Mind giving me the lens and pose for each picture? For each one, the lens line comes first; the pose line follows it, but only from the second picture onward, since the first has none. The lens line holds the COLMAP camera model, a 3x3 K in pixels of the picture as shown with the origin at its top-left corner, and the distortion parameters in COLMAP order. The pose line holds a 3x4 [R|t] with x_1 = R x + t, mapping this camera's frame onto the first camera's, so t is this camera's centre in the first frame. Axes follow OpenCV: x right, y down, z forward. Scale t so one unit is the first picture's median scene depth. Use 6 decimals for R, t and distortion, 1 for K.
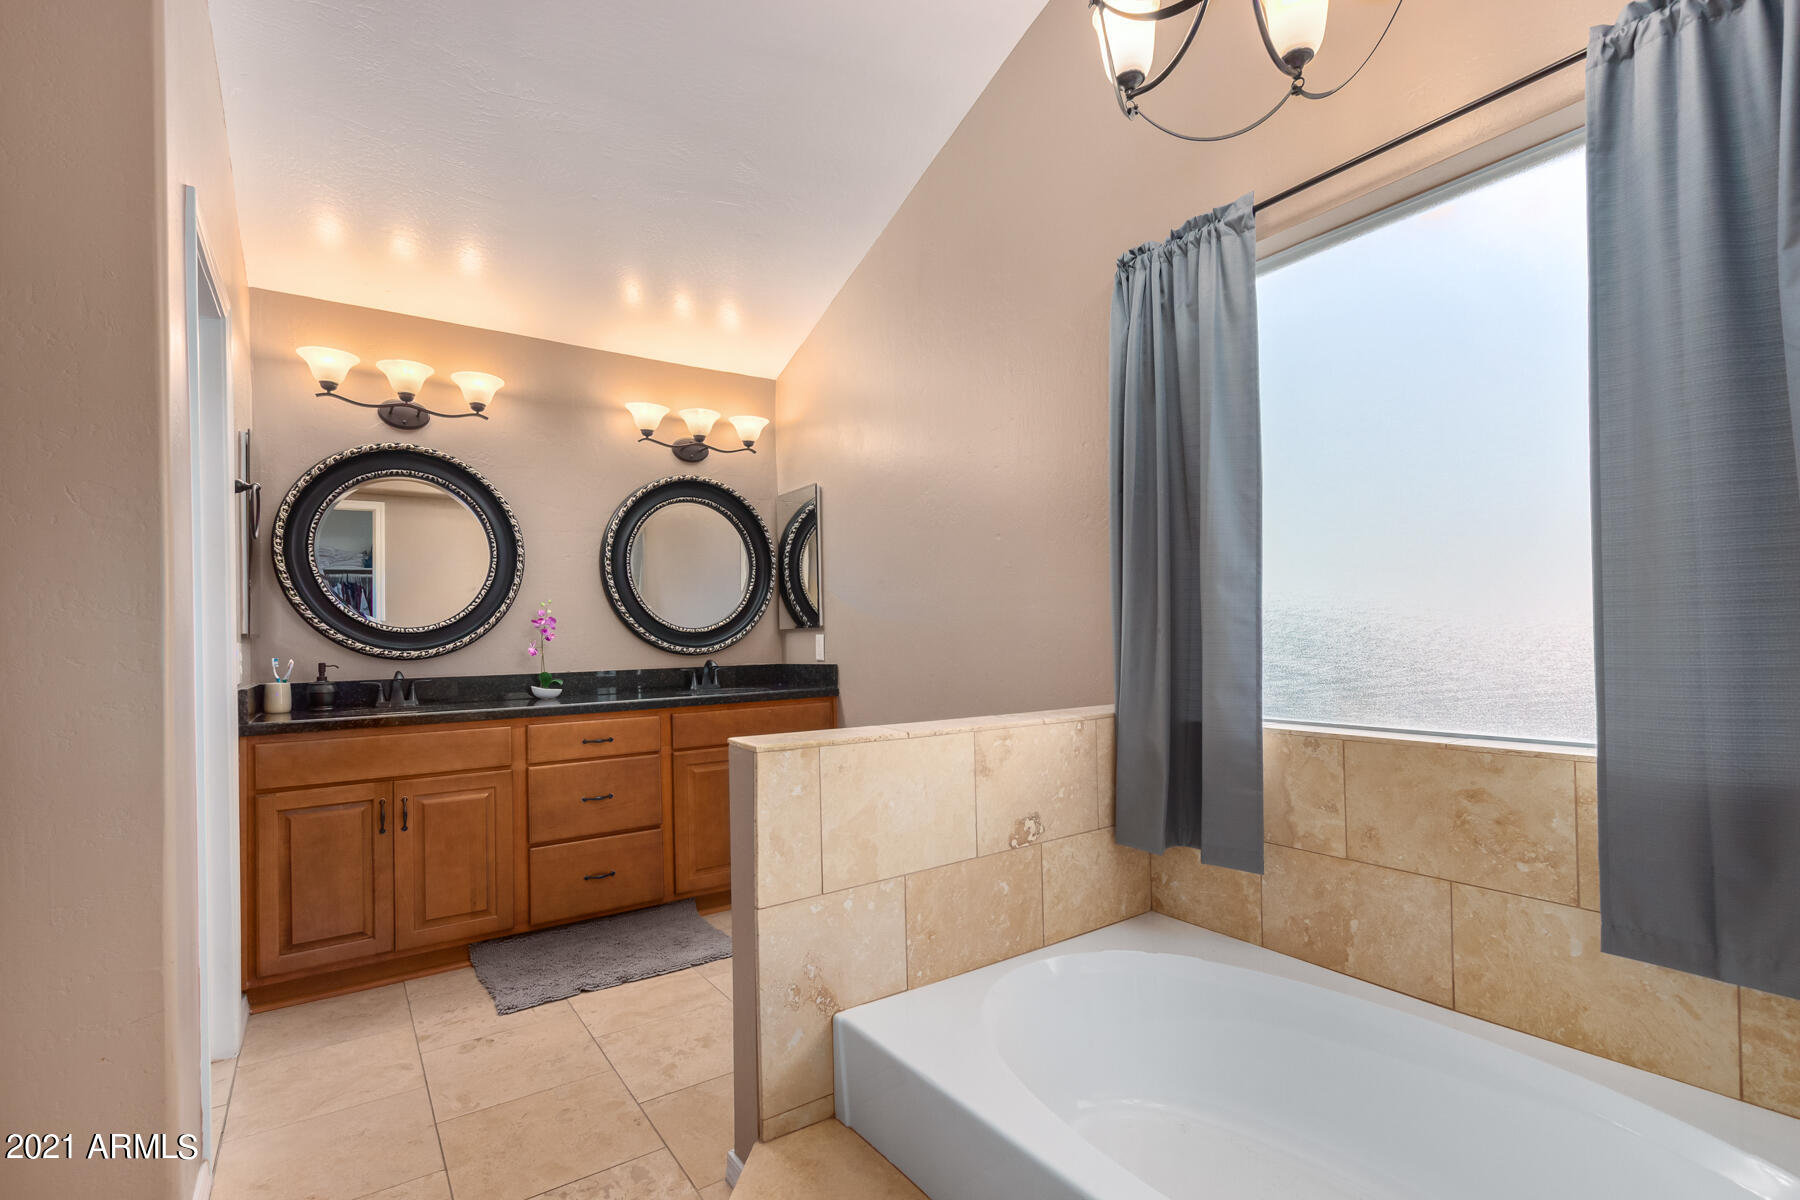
lens RADIAL K [[826.4, 0, 909.2], [0, 826.4, 609.3], [0, 0, 1]] dist [0.011554, -0.006513]
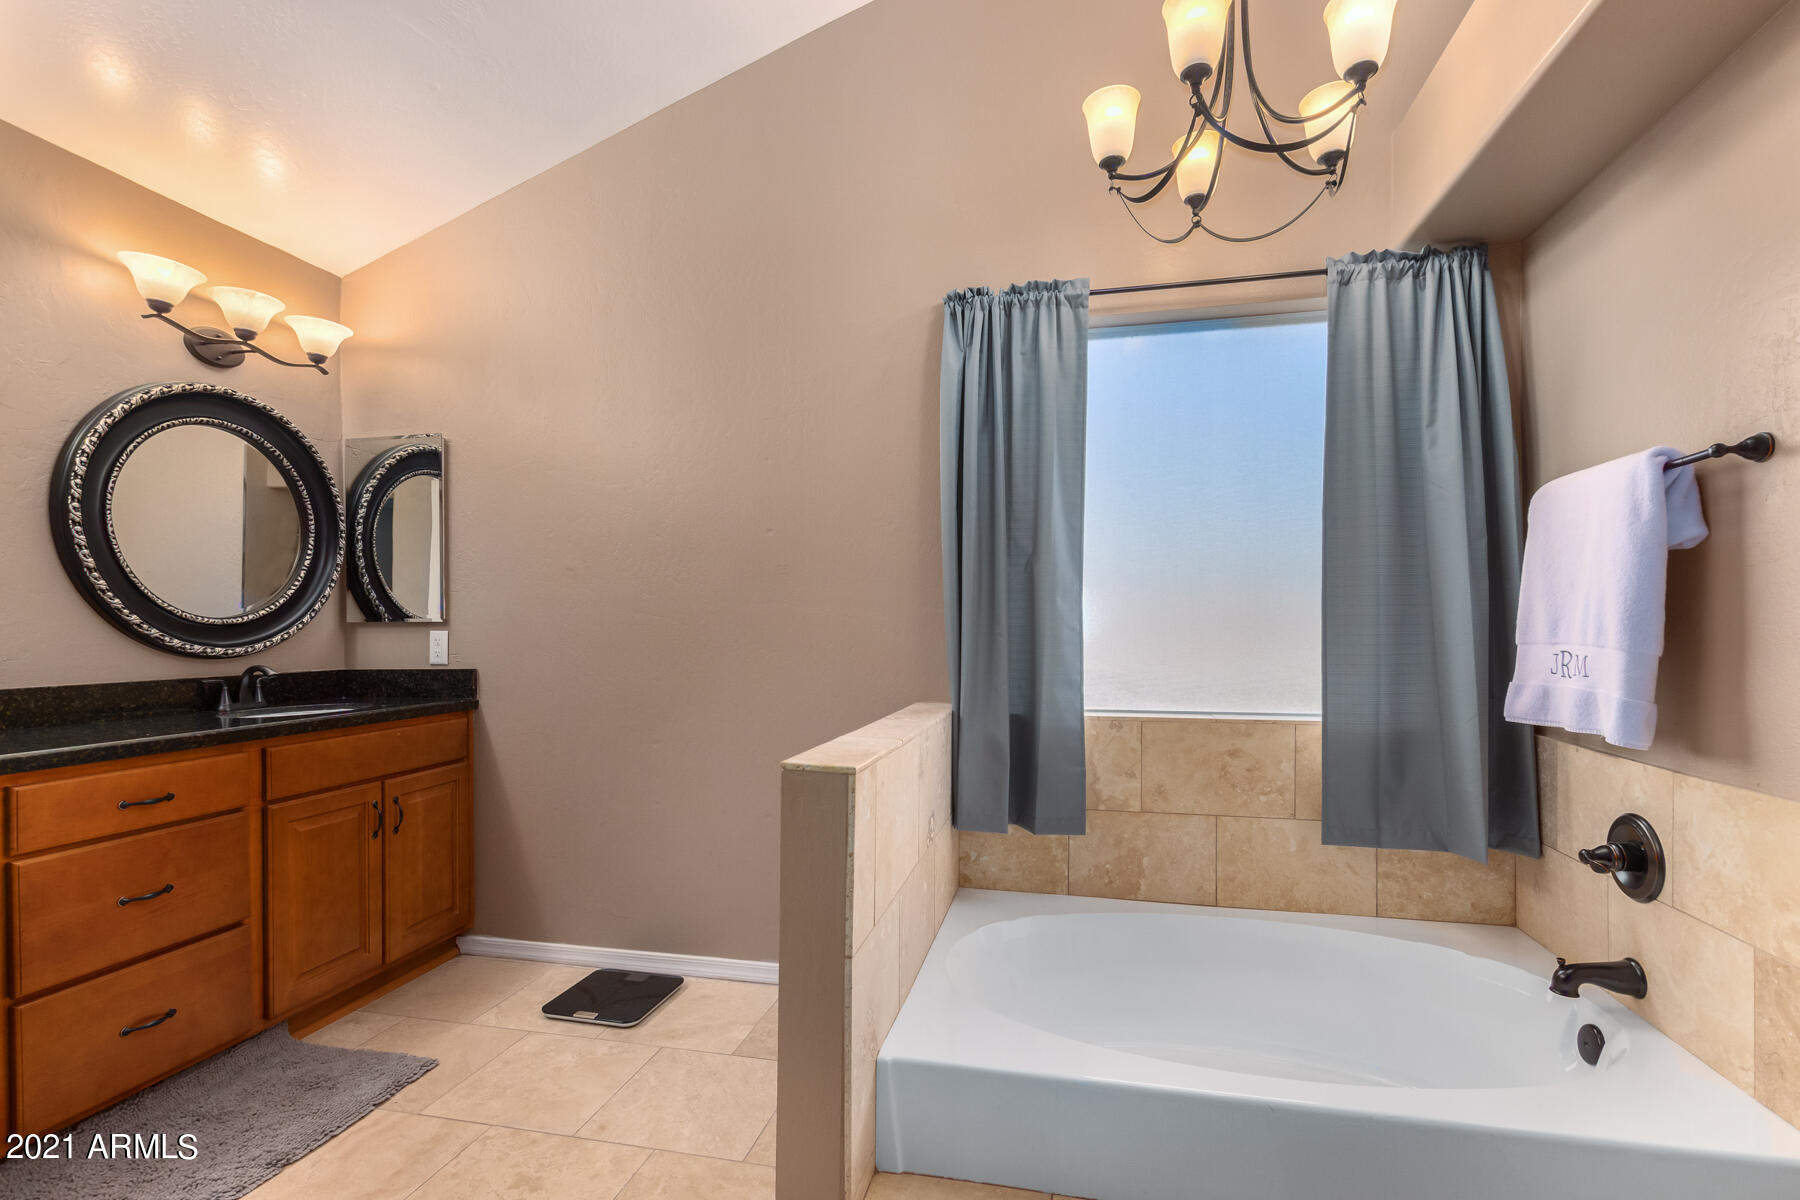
lens RADIAL K [[817.2, 0, 904.9], [0, 817.2, 611.7], [0, 0, 1]] dist [0.004591, 0.000567]
pose [[0.737514, 0.031889, 0.674578, -0.522680], [-0.034650, 0.999356, -0.009359, 0.008704], [-0.674442, -0.016472, 0.738144, 0.253430]]
